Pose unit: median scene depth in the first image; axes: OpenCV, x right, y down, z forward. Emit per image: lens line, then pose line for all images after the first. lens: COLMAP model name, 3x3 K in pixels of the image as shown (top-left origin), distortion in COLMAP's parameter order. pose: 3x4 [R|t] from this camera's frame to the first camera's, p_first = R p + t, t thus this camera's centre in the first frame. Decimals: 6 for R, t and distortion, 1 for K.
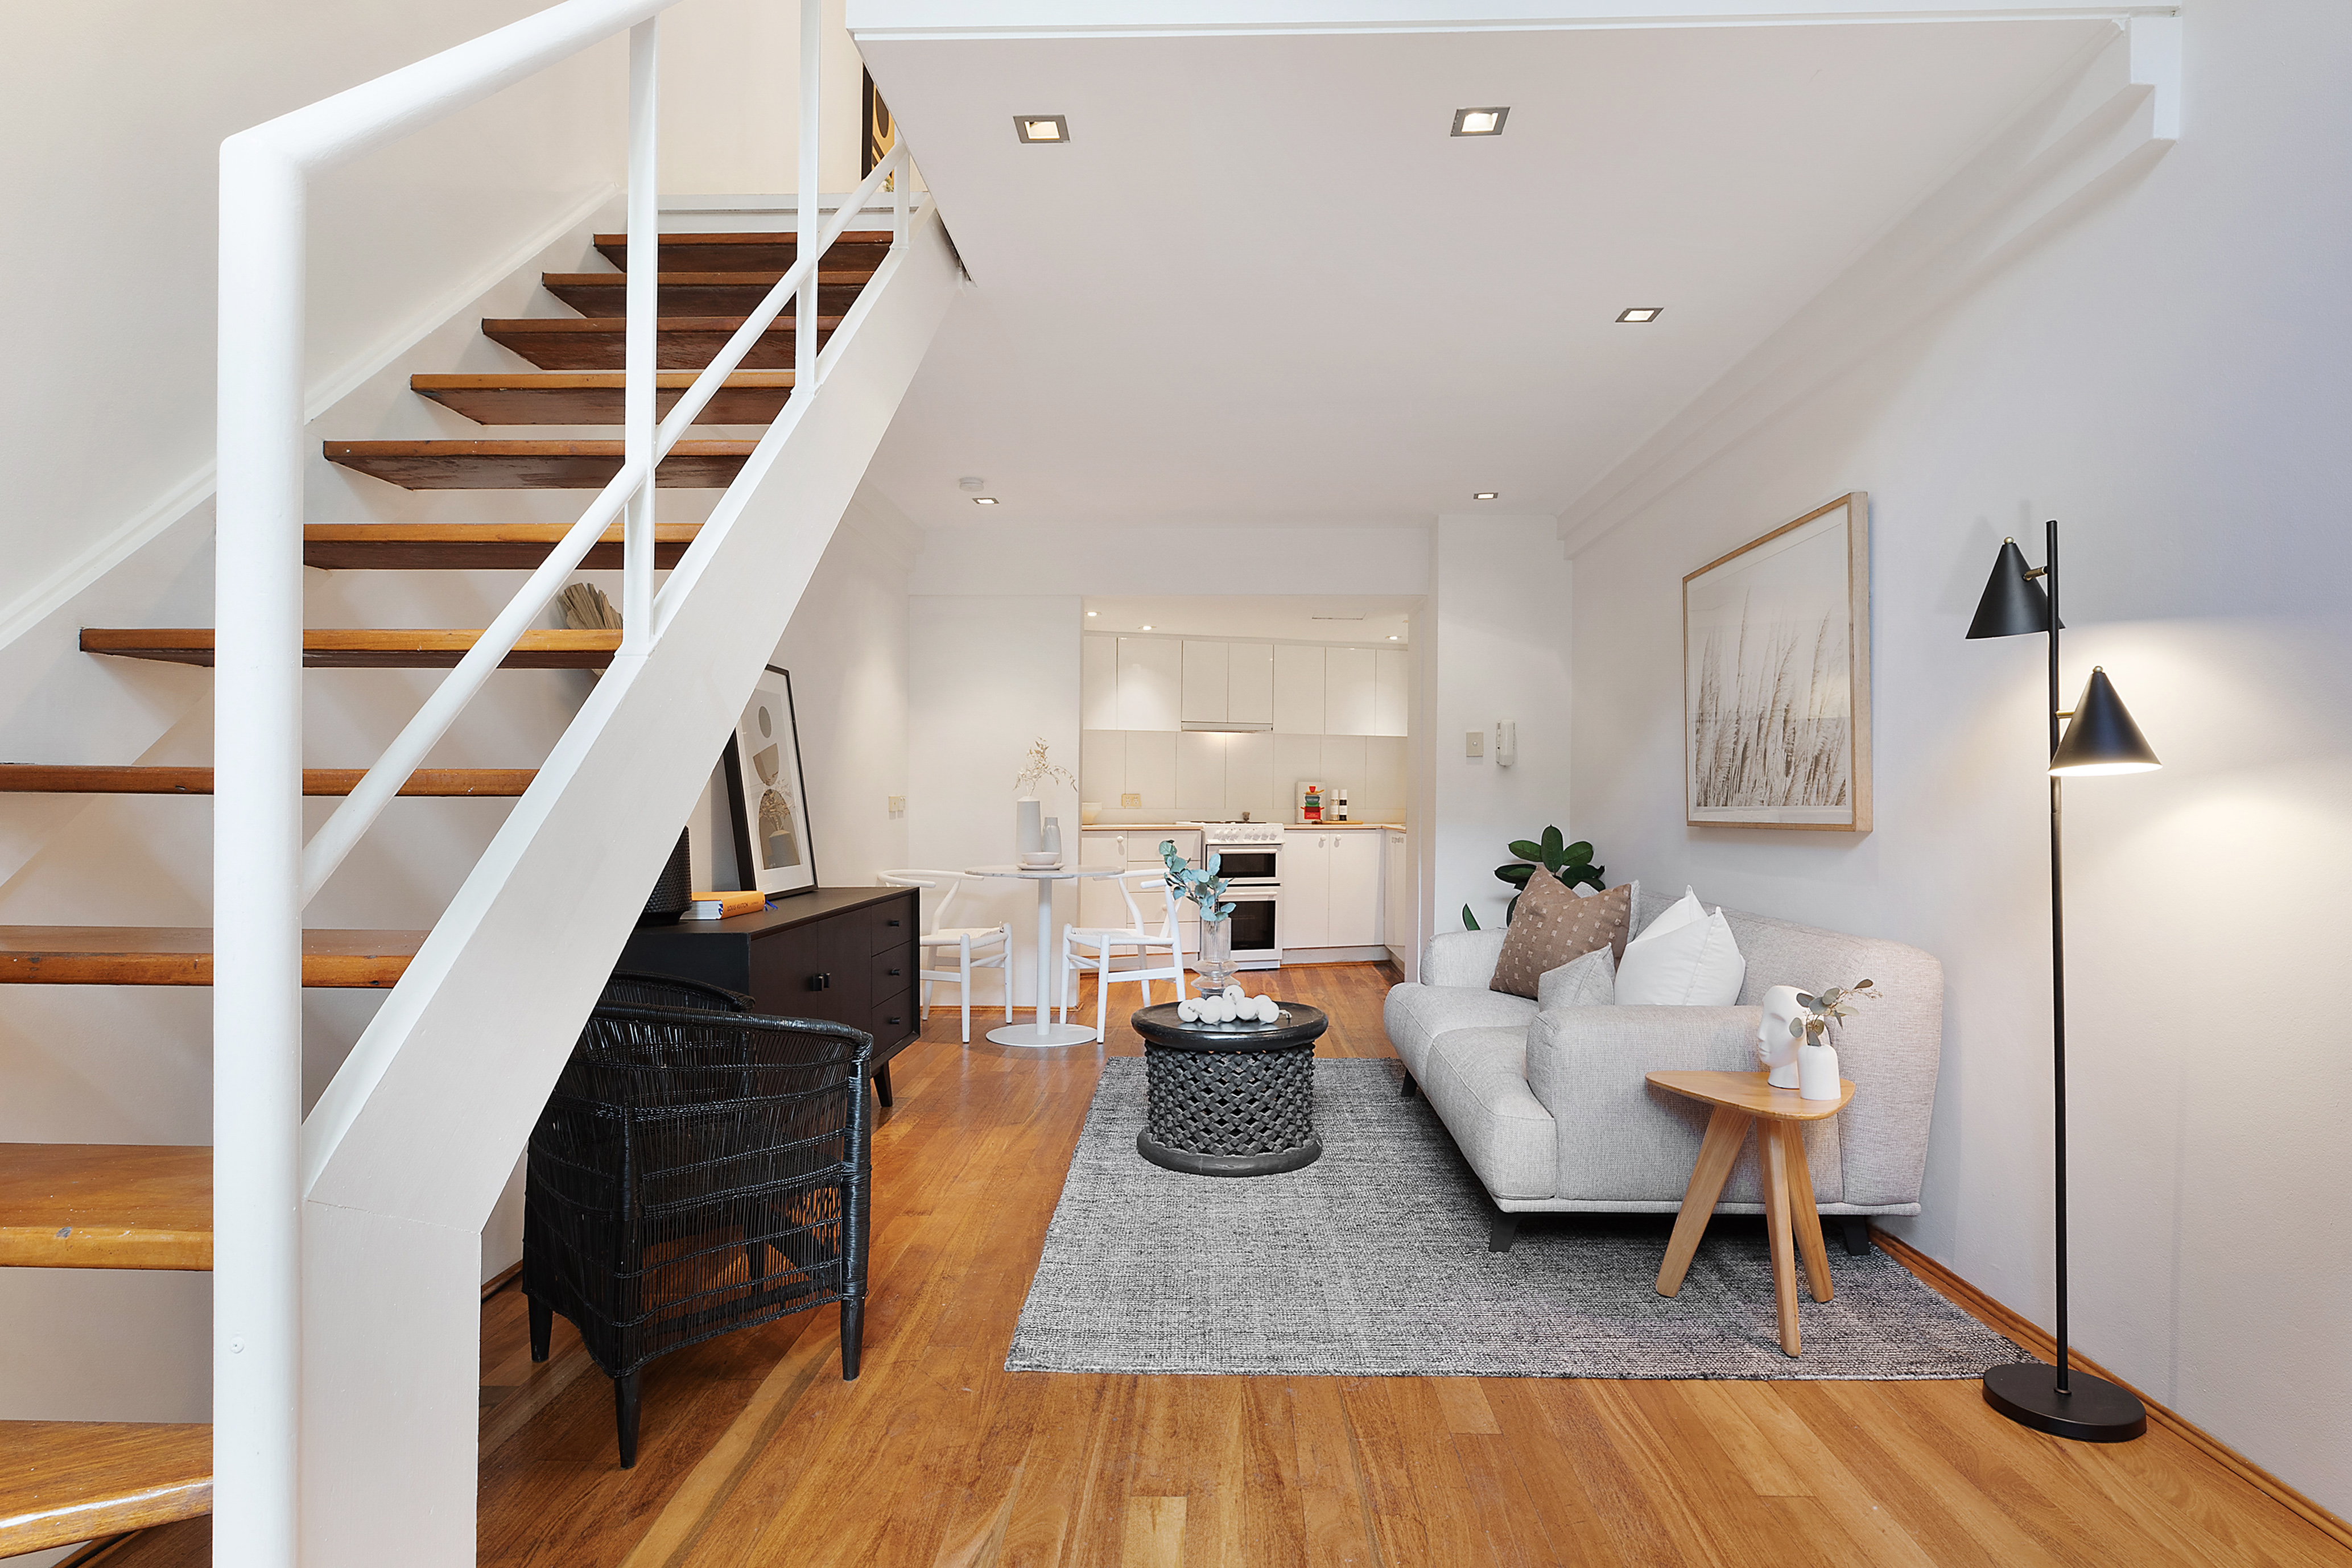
lens RADIAL K [[1356.9, 0, 1178.9], [0, 1356.9, 784.5], [0, 0, 1]] dist [-0.000013, 0.000000]
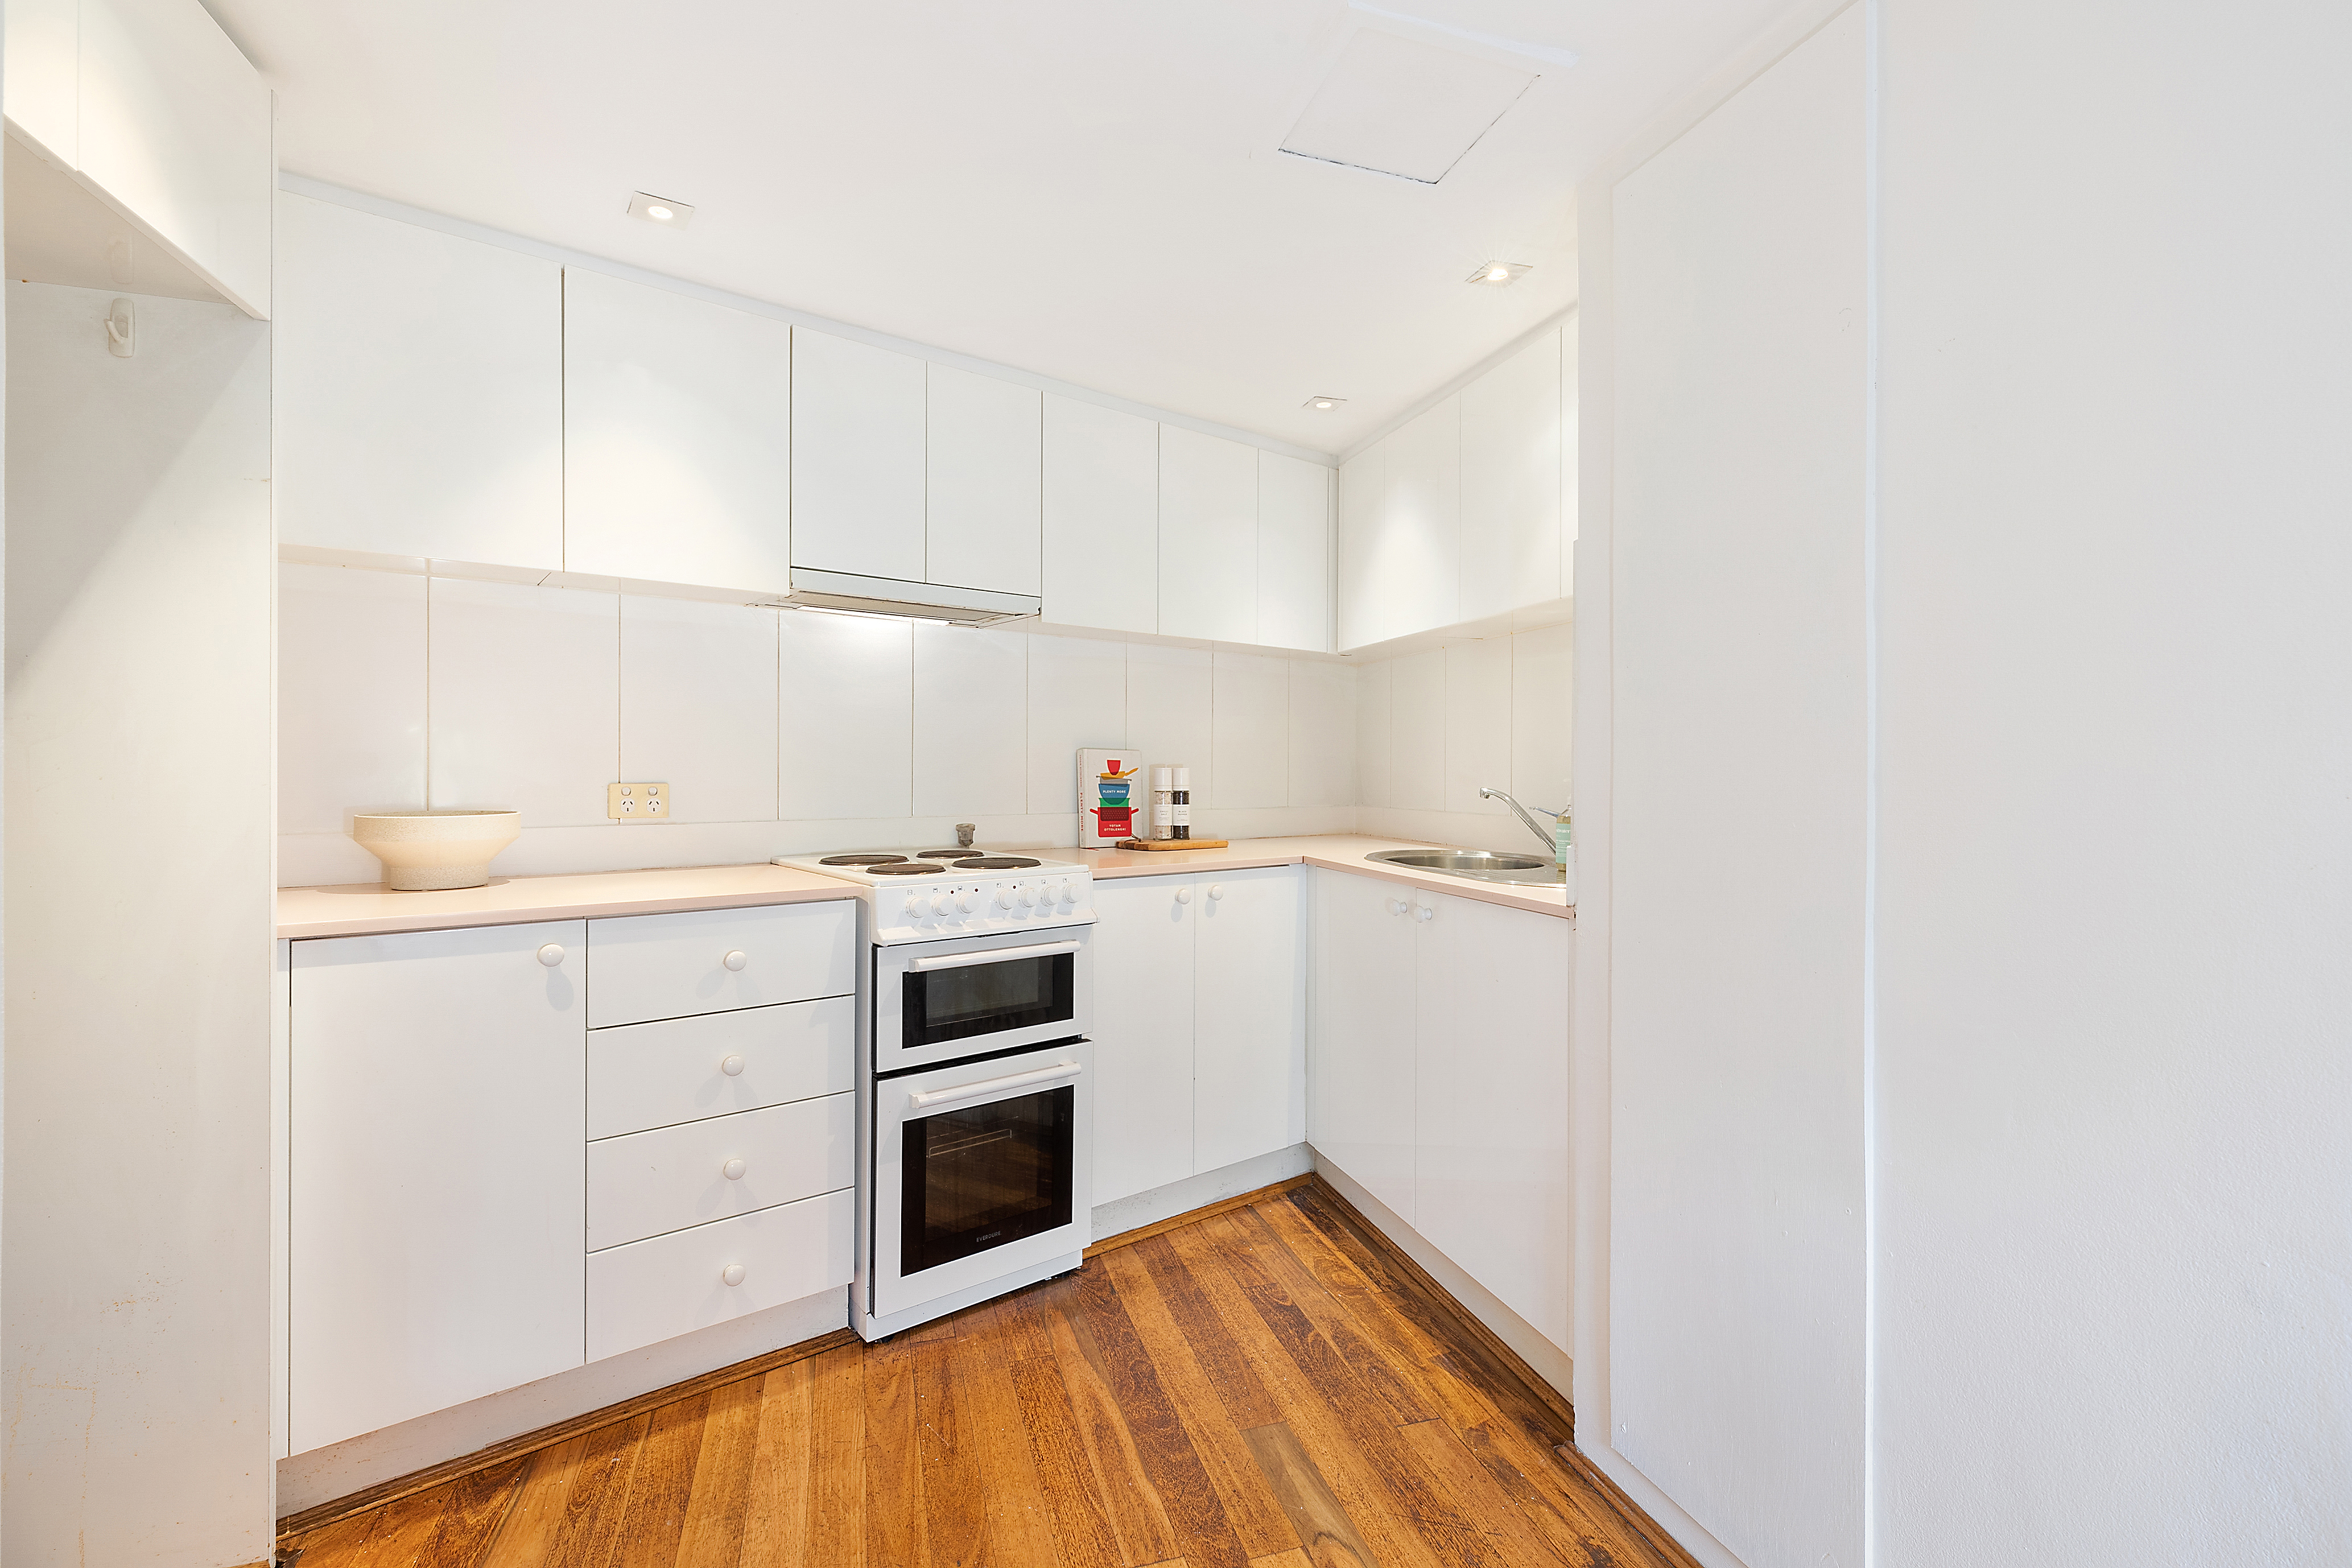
lens RADIAL K [[1110.1, 0, 1172.3], [0, 1110.1, 763.0], [0, 0, 1]] dist [0.000223, 0.000013]
pose [[0.934984, -0.003242, 0.354676, -0.006977], [0.000132, 0.999961, 0.008793, -0.000733], [-0.354690, -0.008175, 0.934948, 0.721754]]
